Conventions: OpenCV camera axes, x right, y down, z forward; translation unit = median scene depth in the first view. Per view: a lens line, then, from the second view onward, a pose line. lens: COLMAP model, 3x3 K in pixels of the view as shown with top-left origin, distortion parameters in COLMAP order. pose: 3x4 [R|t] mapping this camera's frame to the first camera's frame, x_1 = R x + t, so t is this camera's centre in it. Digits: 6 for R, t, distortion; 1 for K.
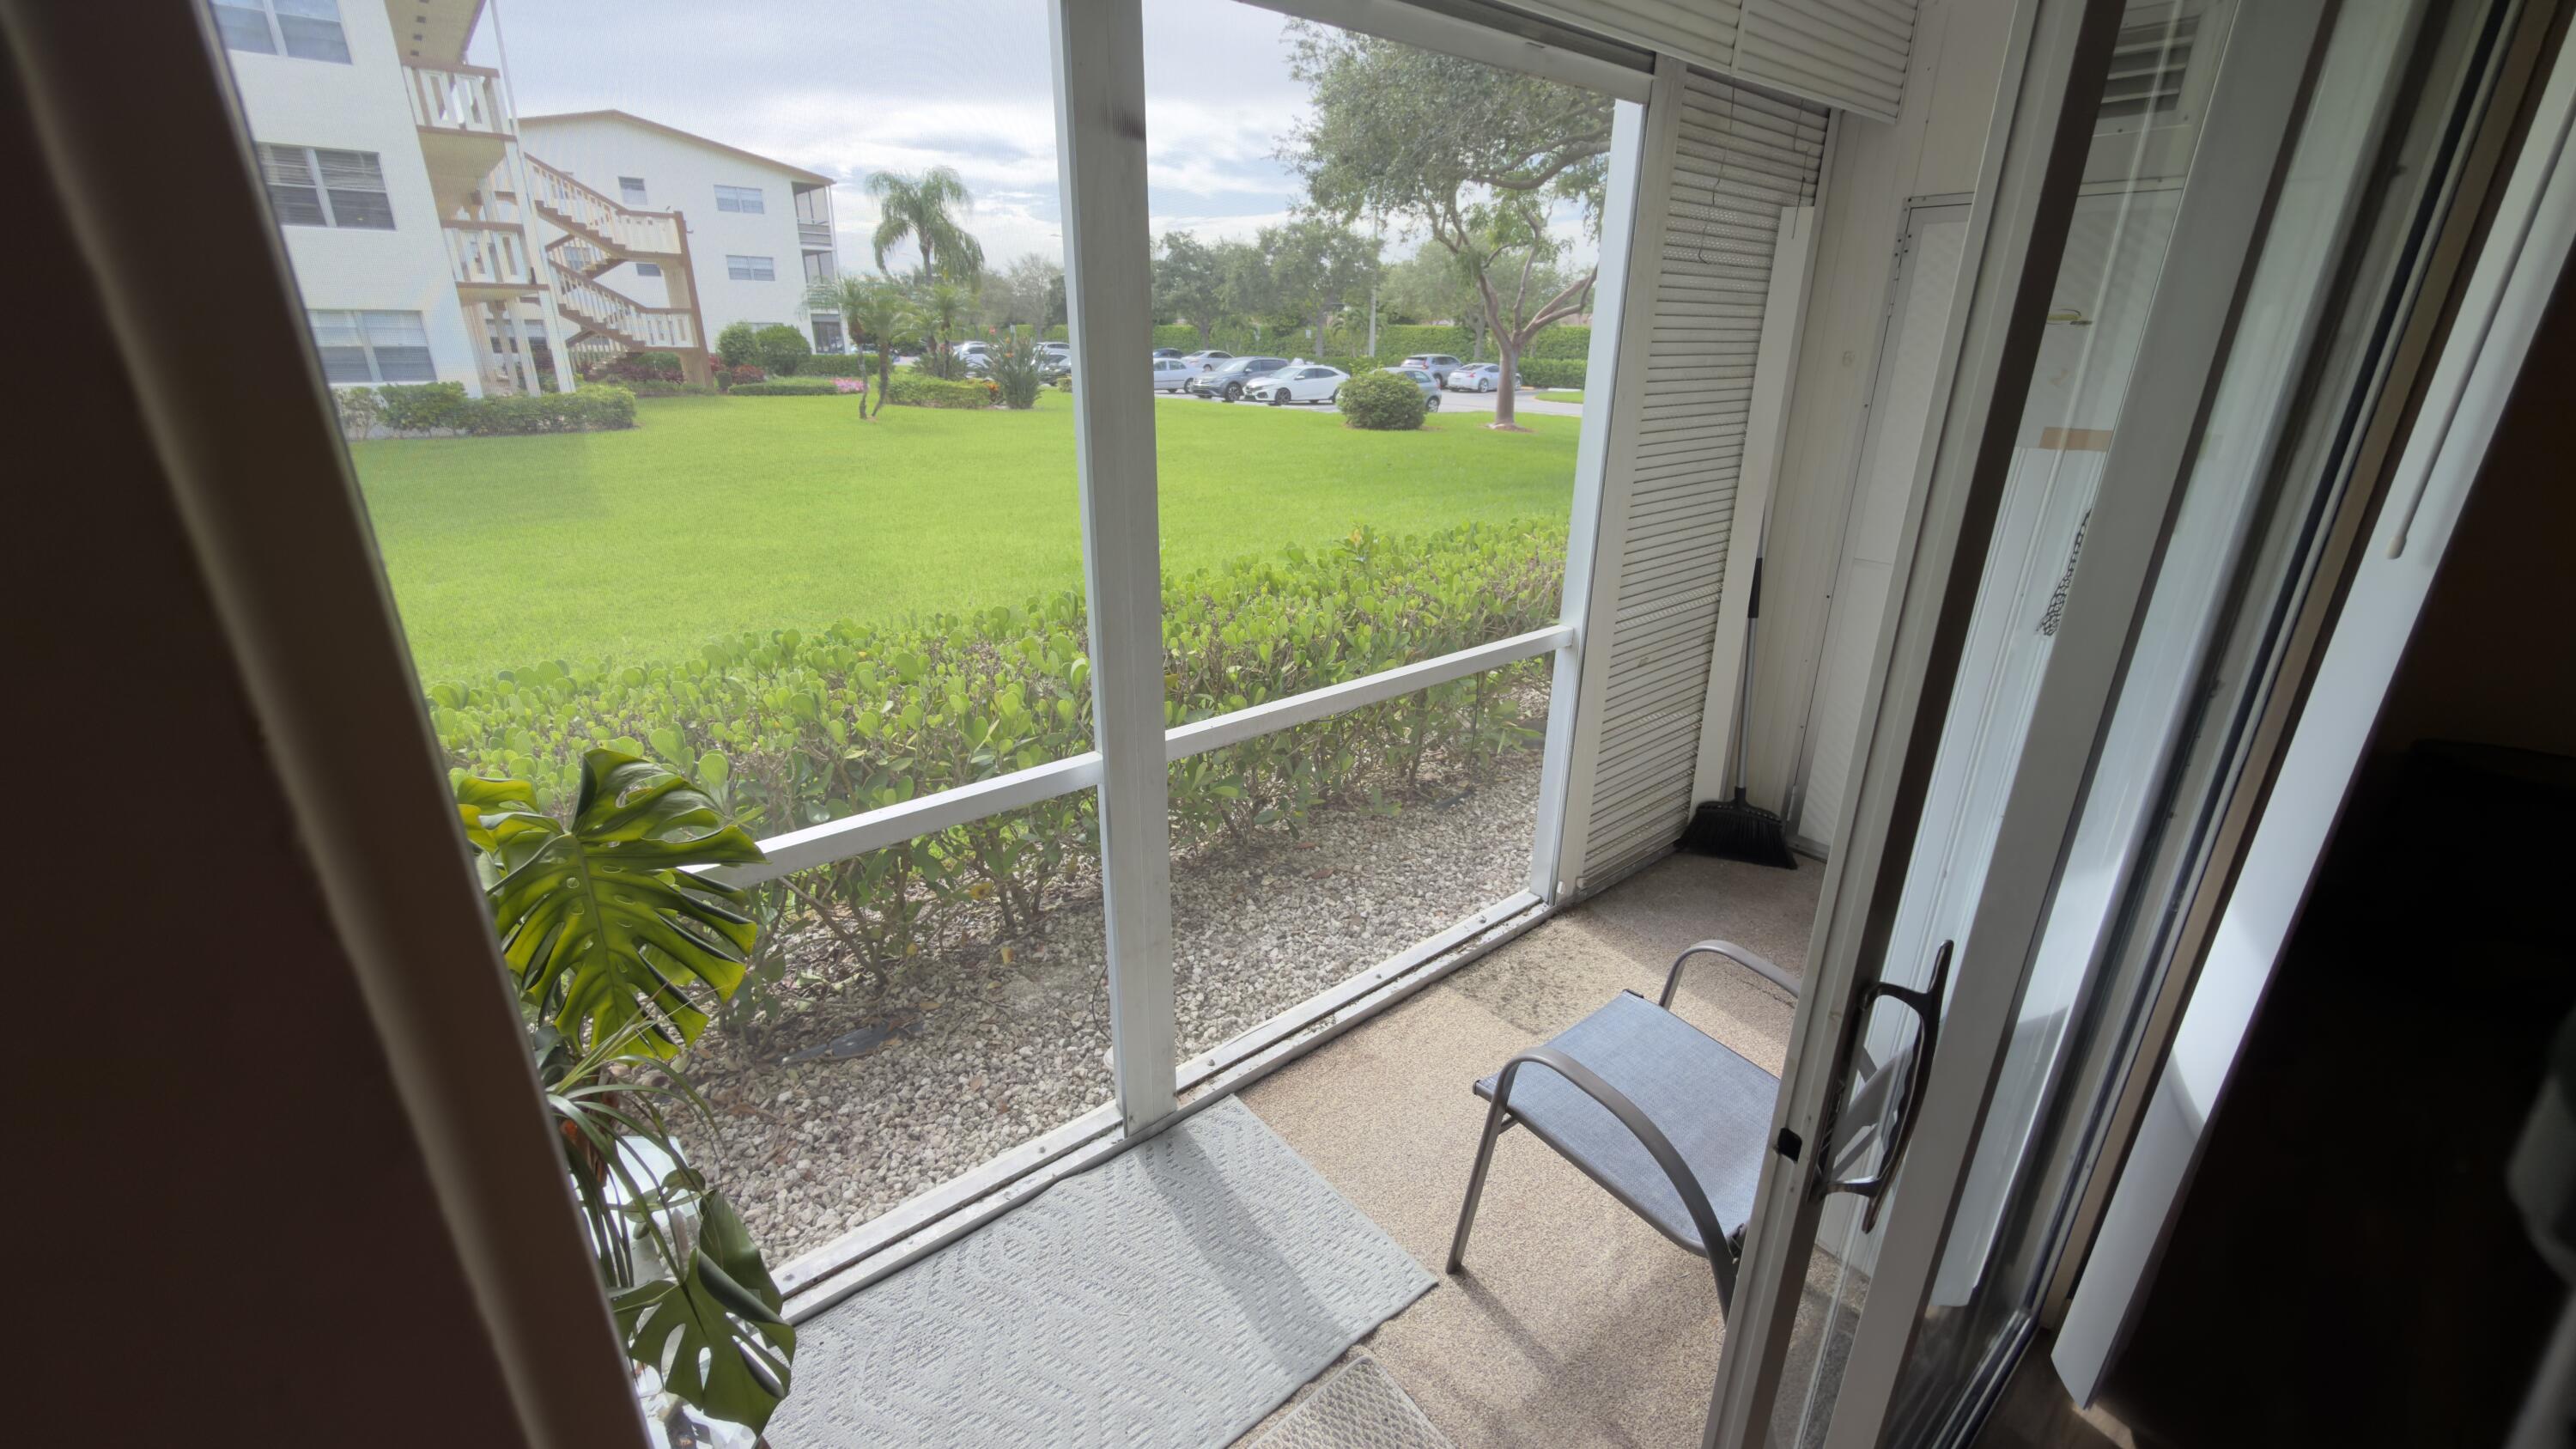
lens RADIAL K [[1042.7, 0, 1297.0], [0, 1042.7, 722.9], [0, 0, 1]] dist [0.001994, 0.000031]
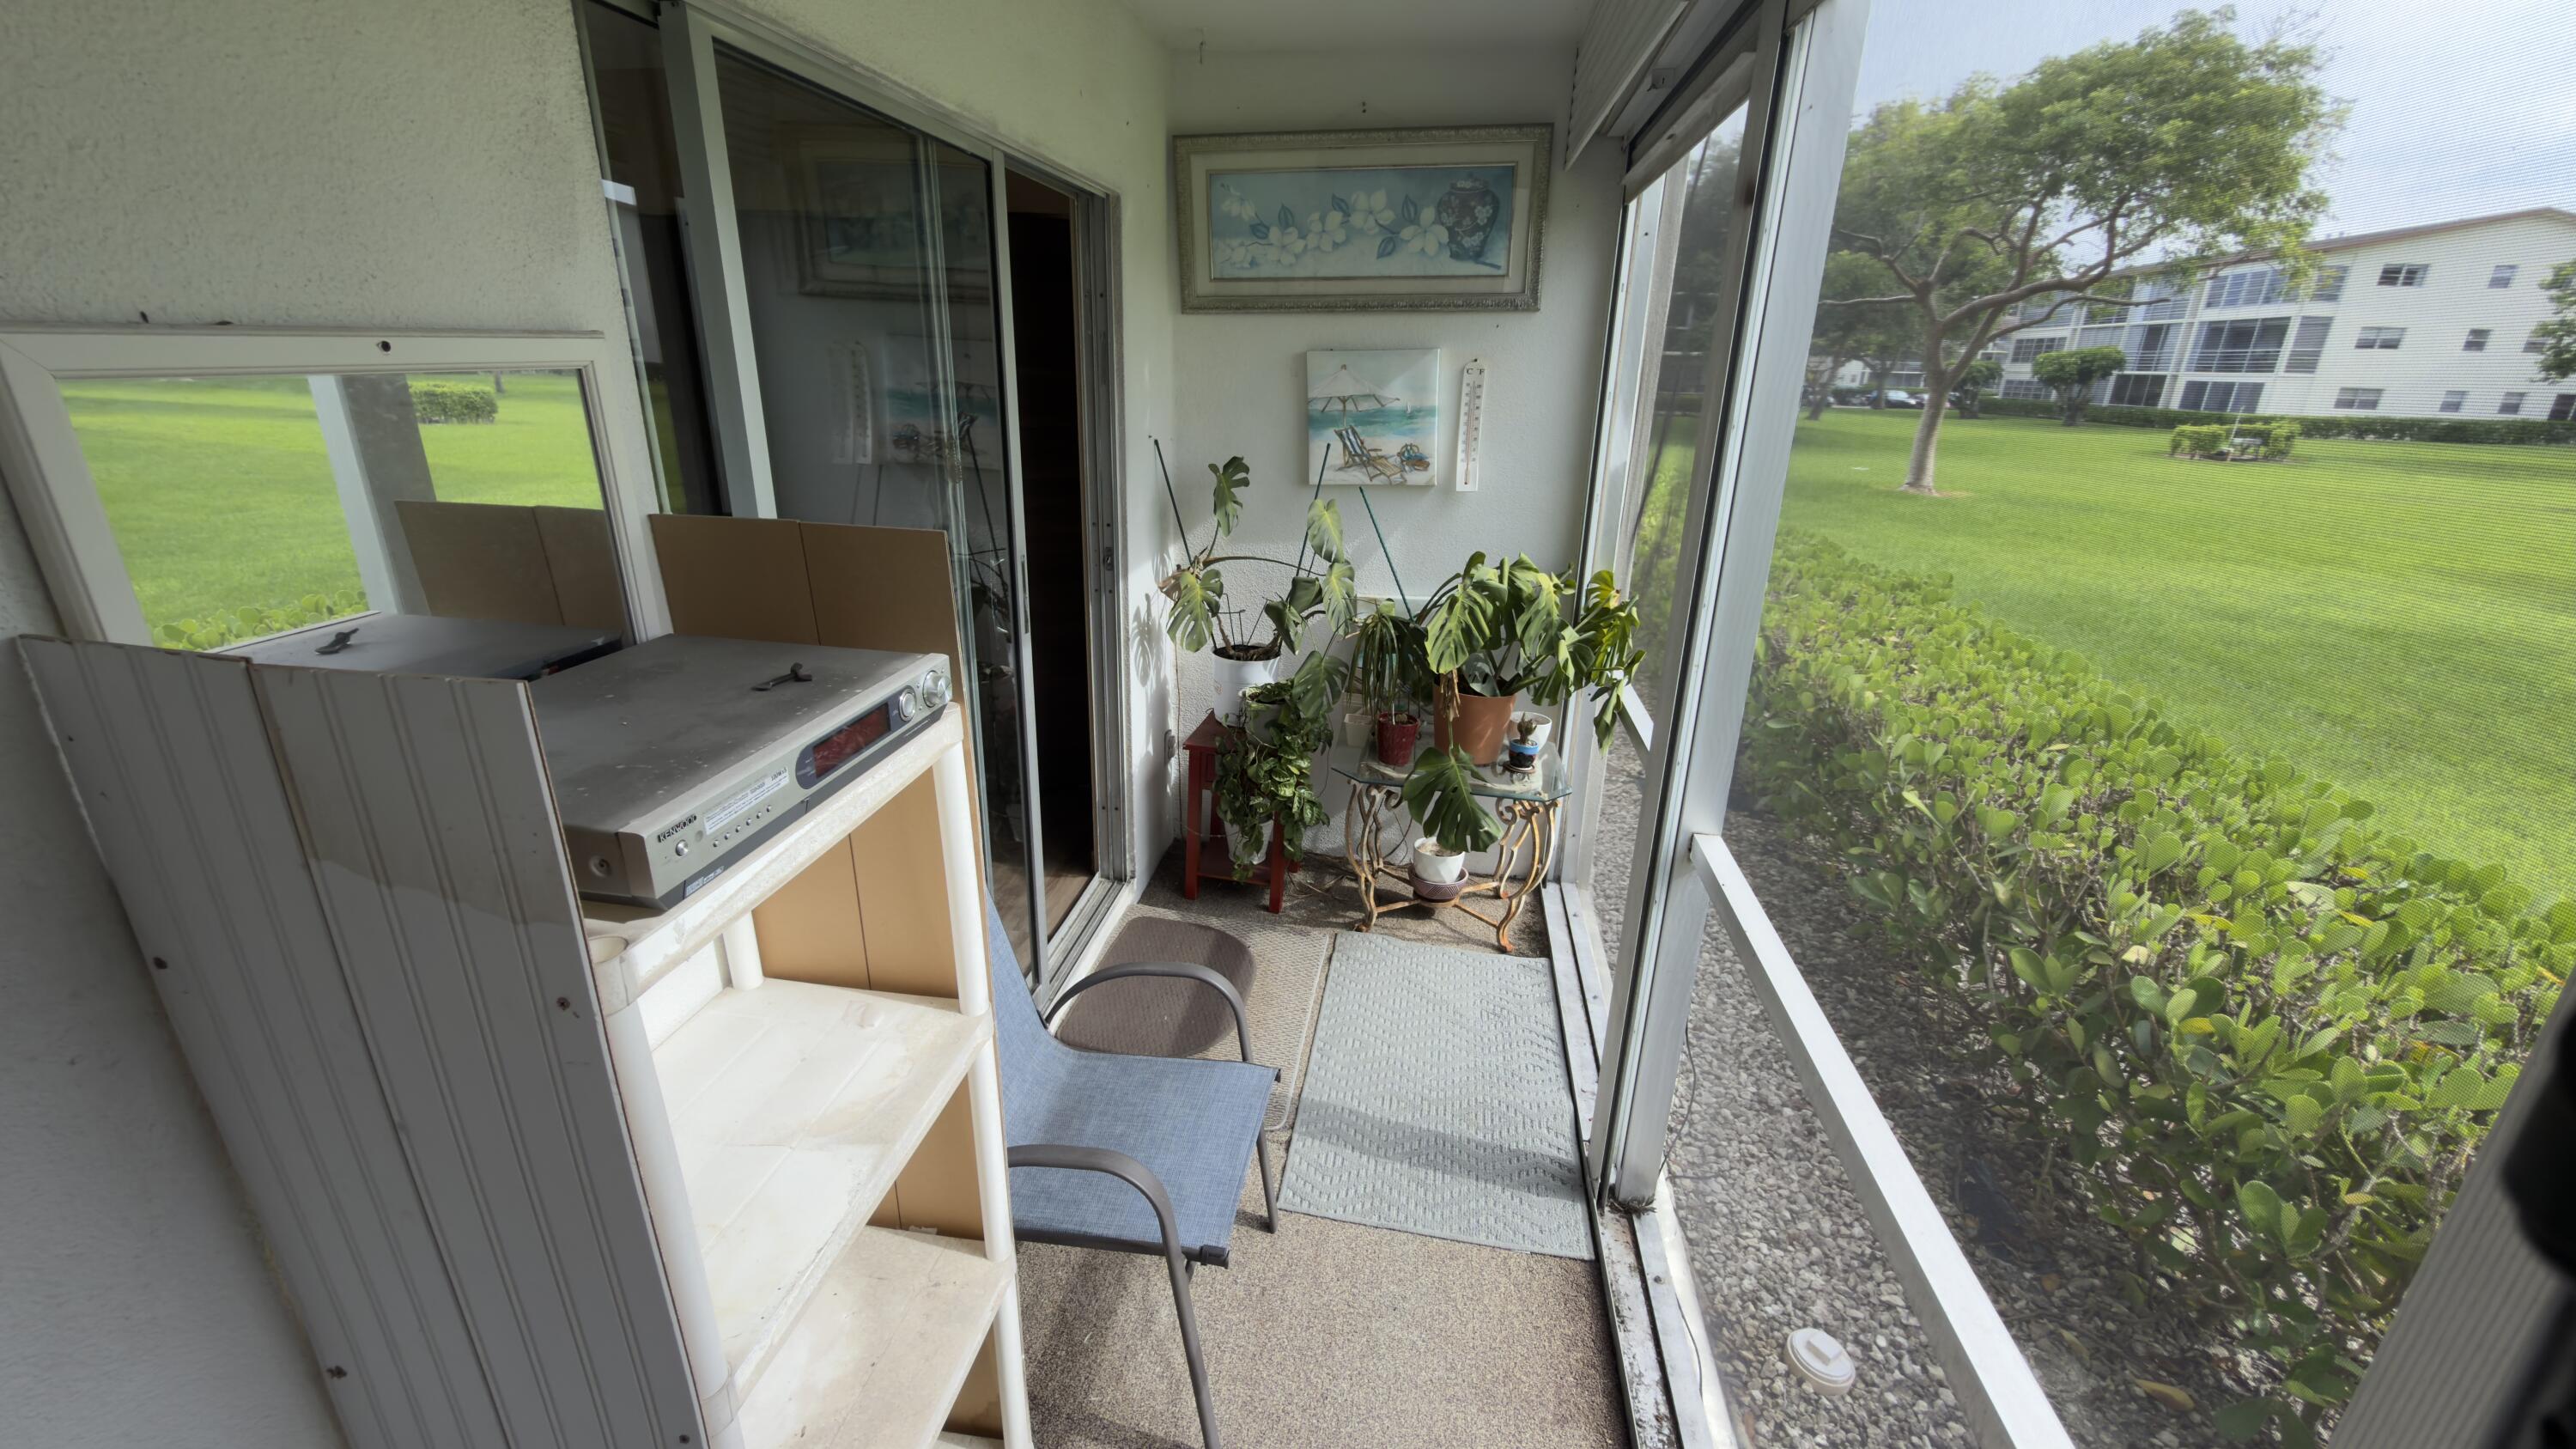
lens RADIAL K [[1042.7, 0, 1283.3], [0, 1042.7, 717.2], [0, 0, 1]] dist [0.001994, 0.000031]
pose [[-0.757773, 0.184074, -0.626017, 0.349699], [-0.261839, 0.792979, 0.550114, -0.242930], [0.597680, 0.580777, -0.552700, 0.623084]]
